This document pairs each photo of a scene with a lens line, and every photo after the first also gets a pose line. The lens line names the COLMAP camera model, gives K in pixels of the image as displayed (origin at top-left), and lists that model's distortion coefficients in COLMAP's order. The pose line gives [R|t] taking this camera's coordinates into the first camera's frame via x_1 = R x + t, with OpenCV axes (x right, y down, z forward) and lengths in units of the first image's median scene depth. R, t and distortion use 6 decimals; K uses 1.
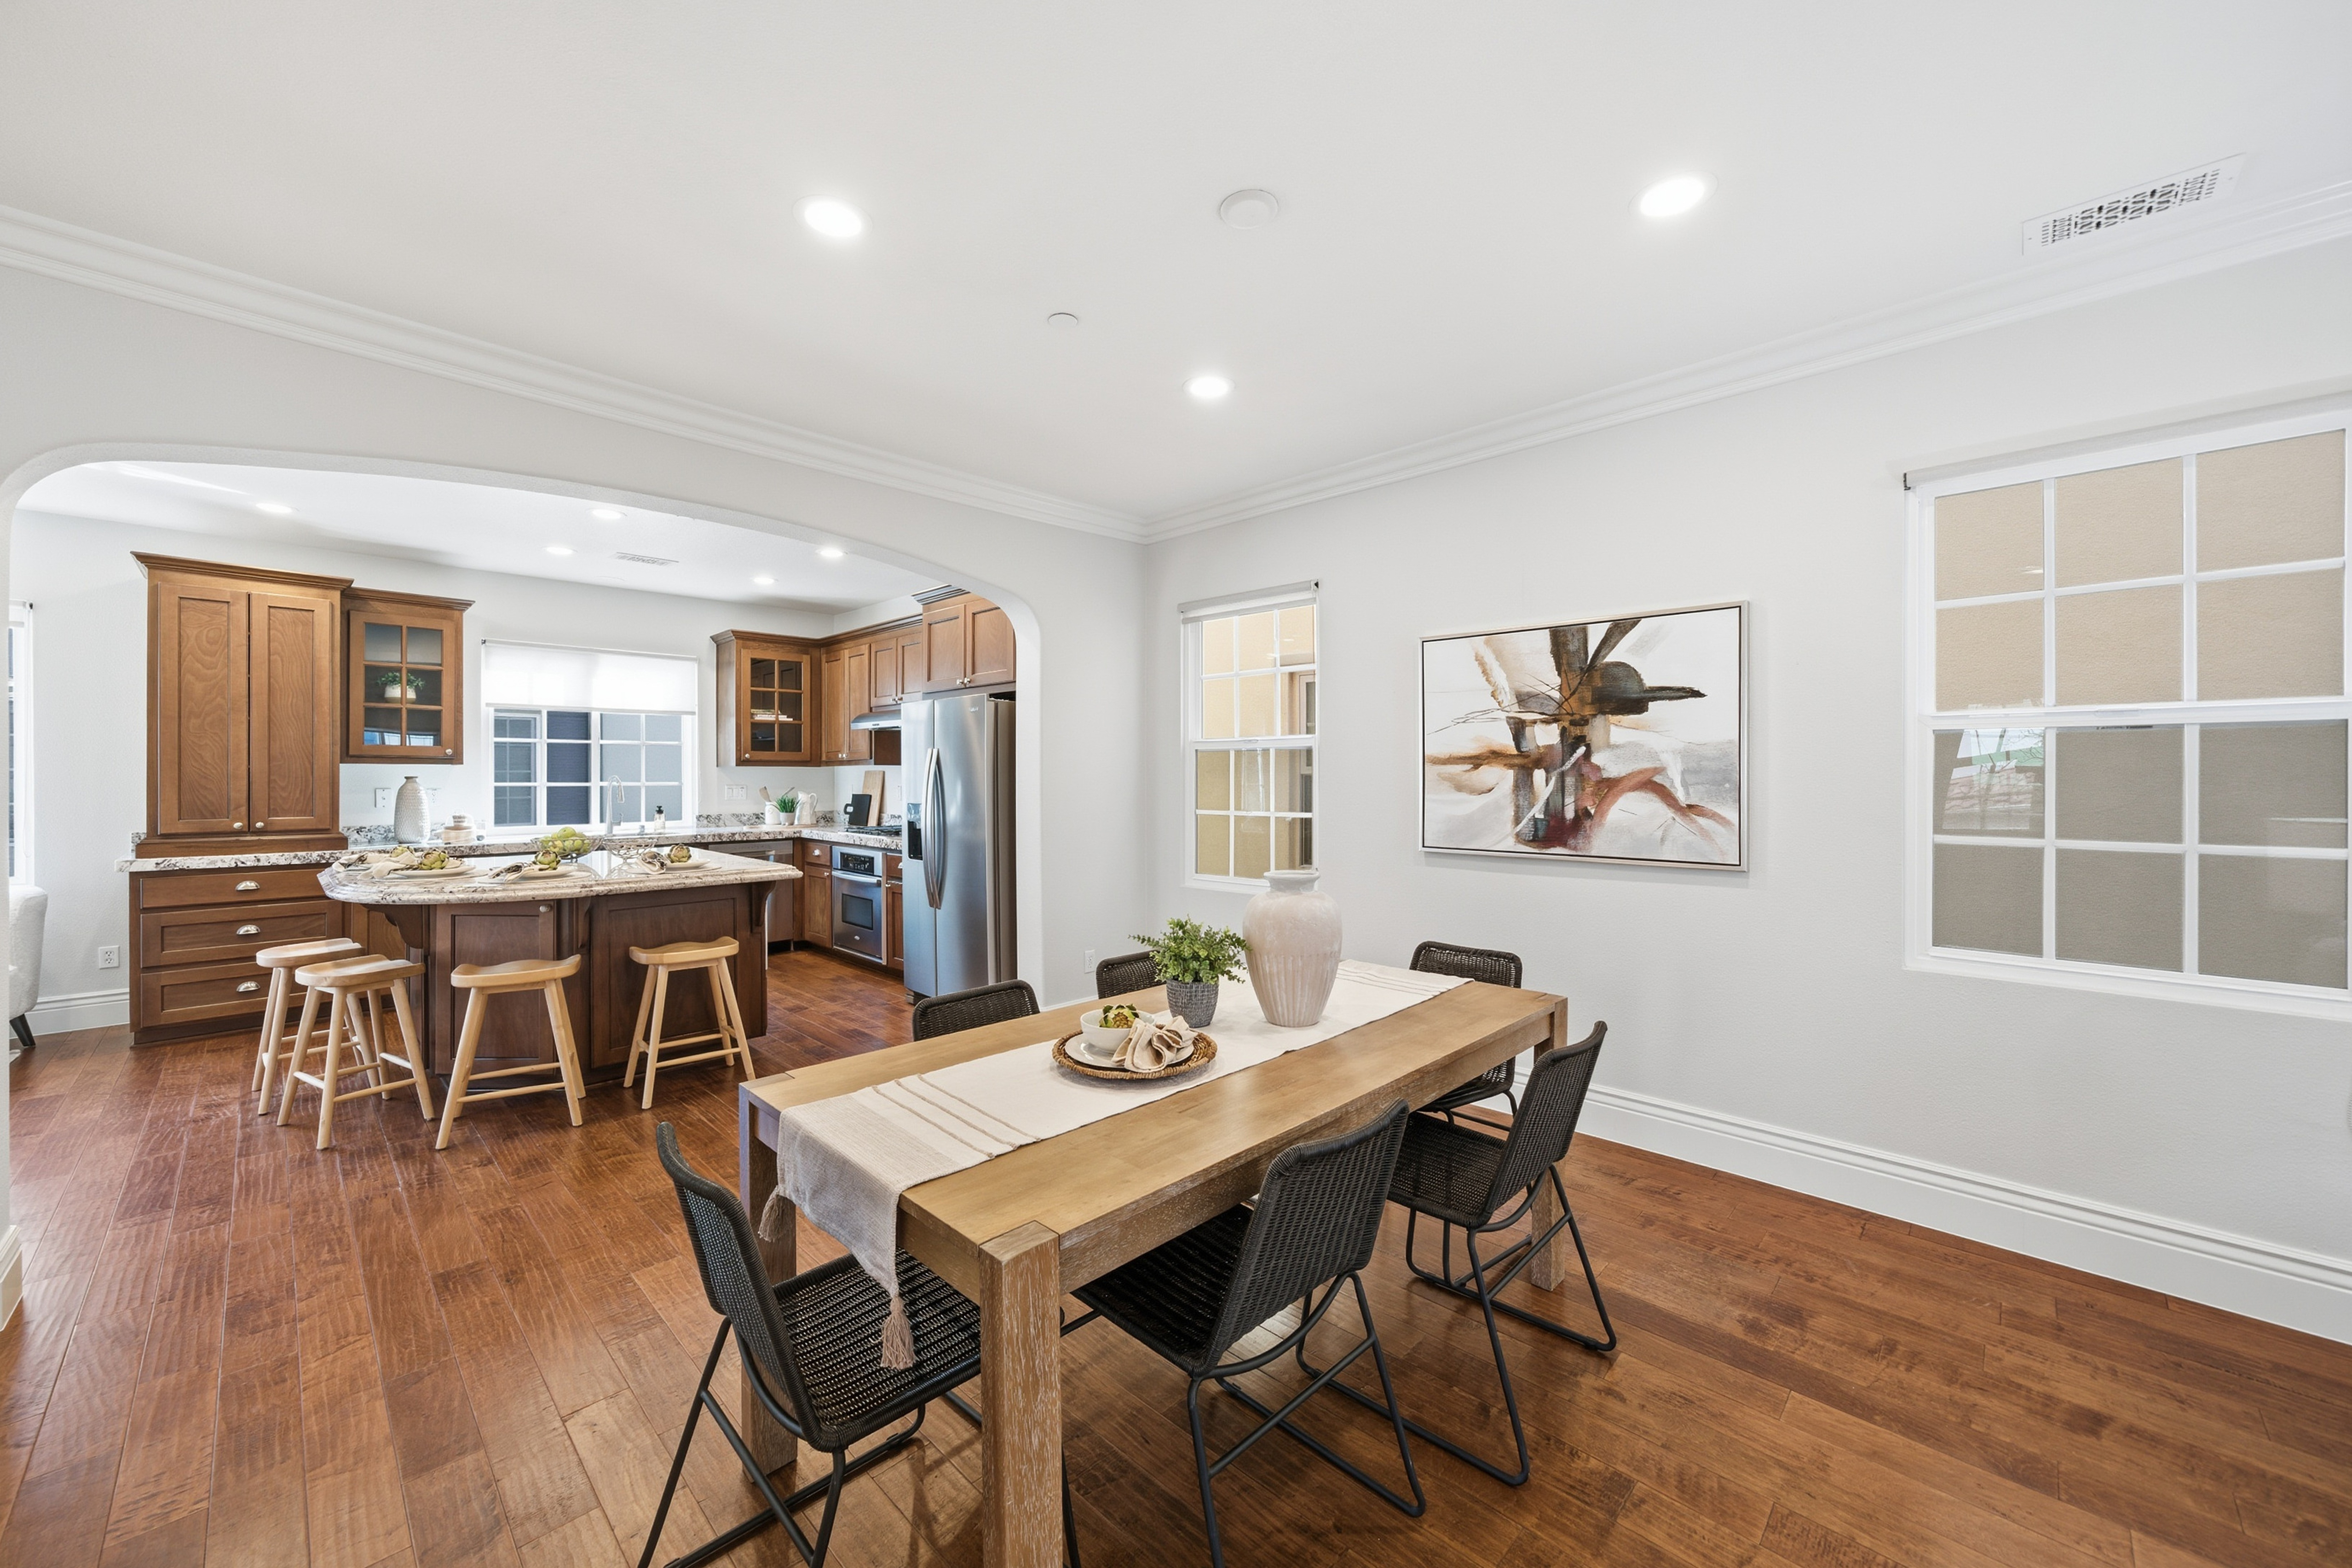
lens RADIAL K [[894.8, 0, 1163.8], [0, 894.8, 778.8], [0, 0, 1]] dist [-0.002007, 0.000277]
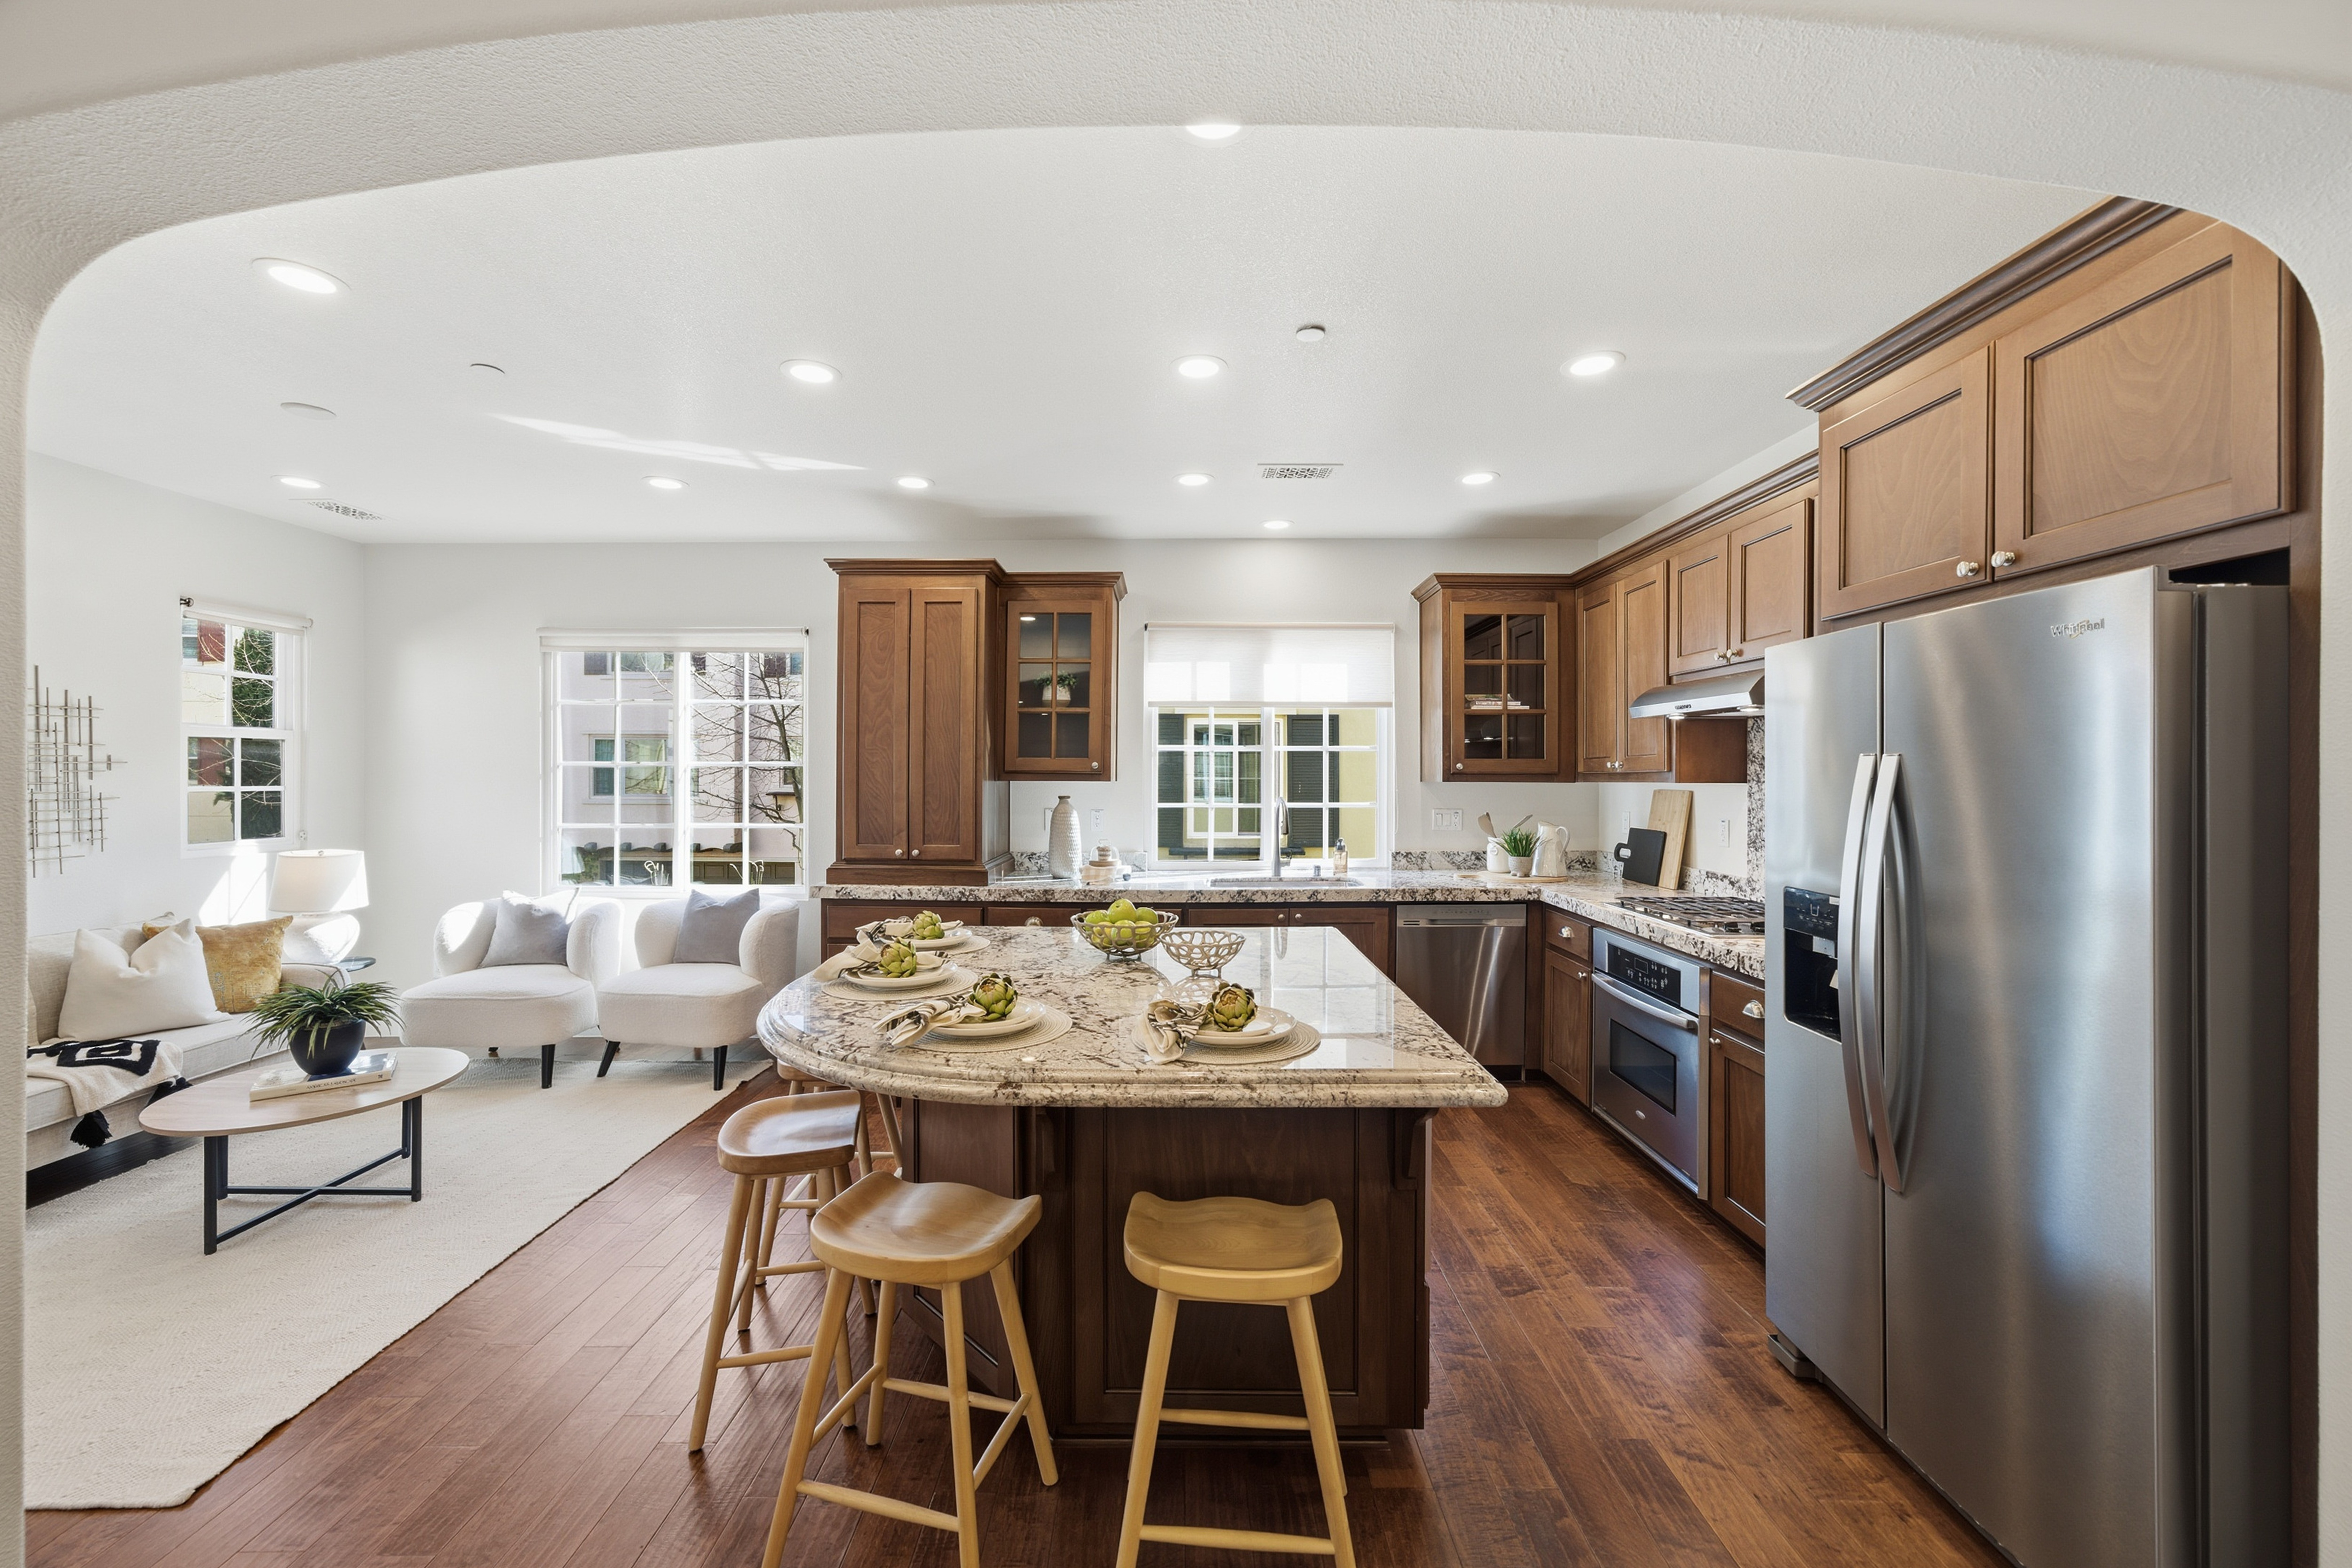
lens RADIAL K [[894.8, 0, 1163.8], [0, 894.8, 778.8], [0, 0, 1]] dist [-0.002007, 0.000277]
pose [[0.693779, 0.005198, -0.720169, -0.198050], [-0.005759, 0.999982, 0.001669, -0.022464], [0.720165, 0.002989, 0.693797, 0.534280]]
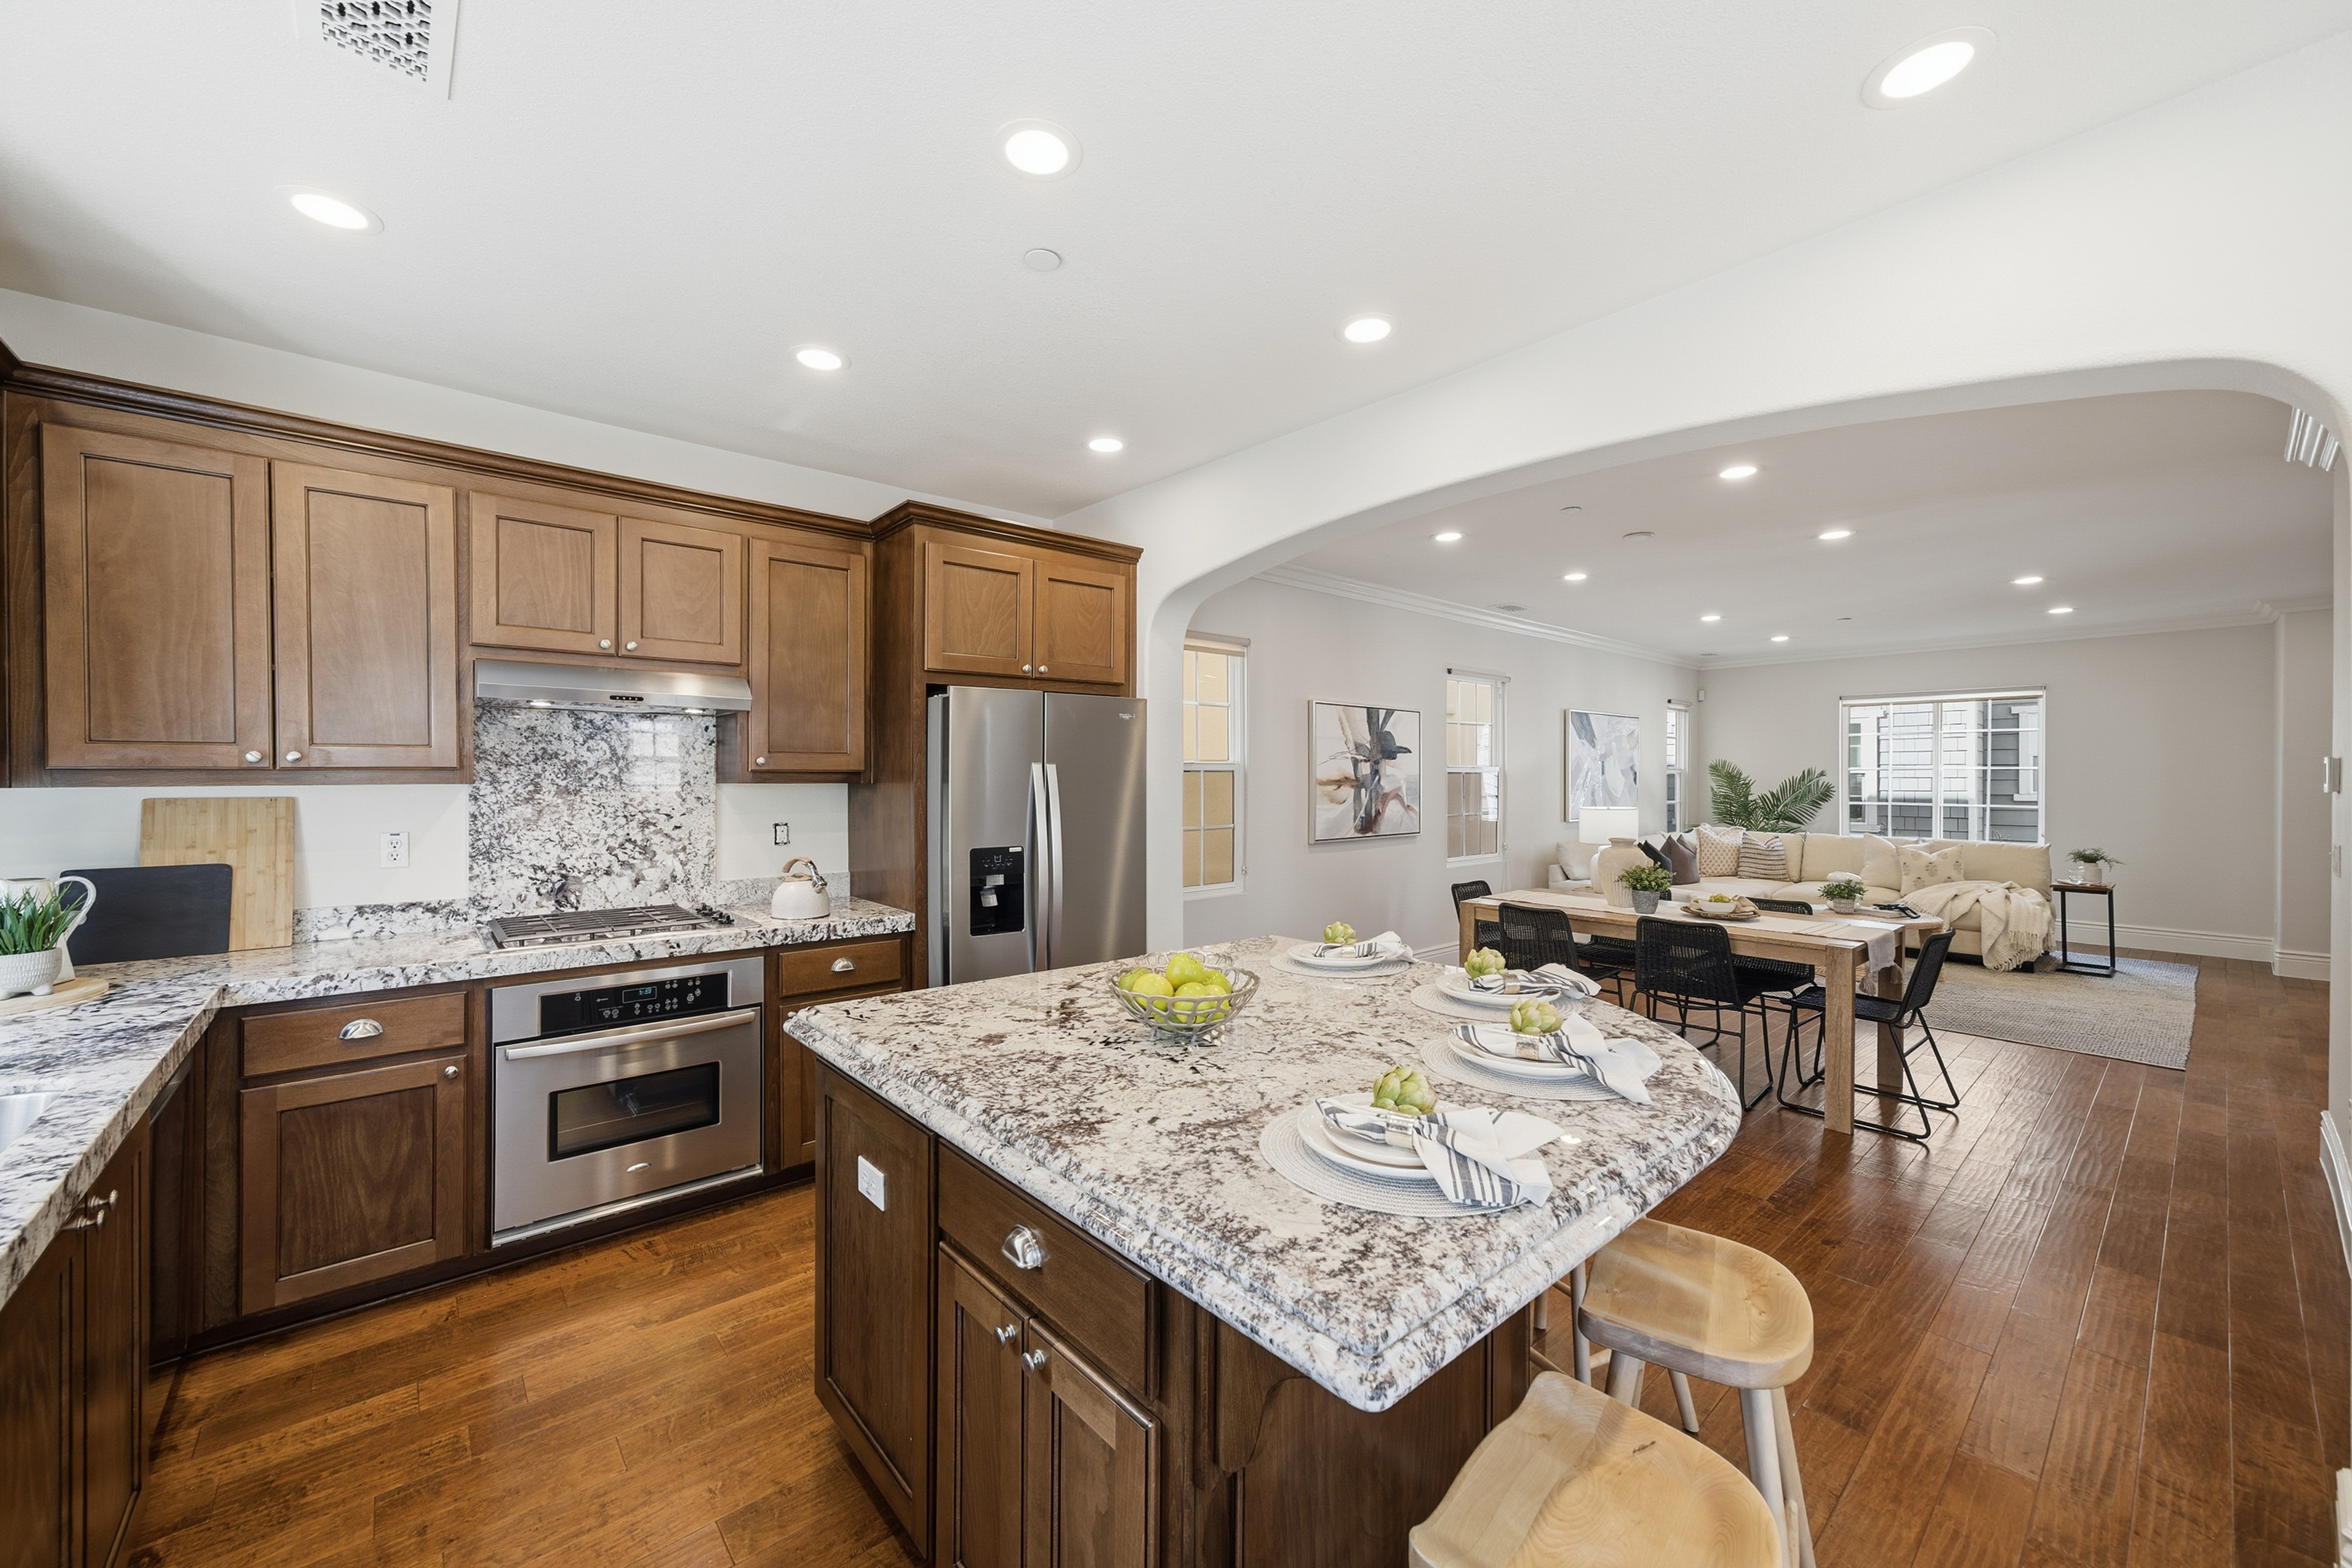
lens RADIAL K [[894.8, 0, 1163.8], [0, 894.8, 778.8], [0, 0, 1]] dist [-0.002007, 0.000277]
pose [[0.088150, -0.002406, 0.996104, -0.930093], [0.004229, 0.999989, 0.002042, -0.023259], [-0.996098, 0.004033, 0.088159, 0.846151]]
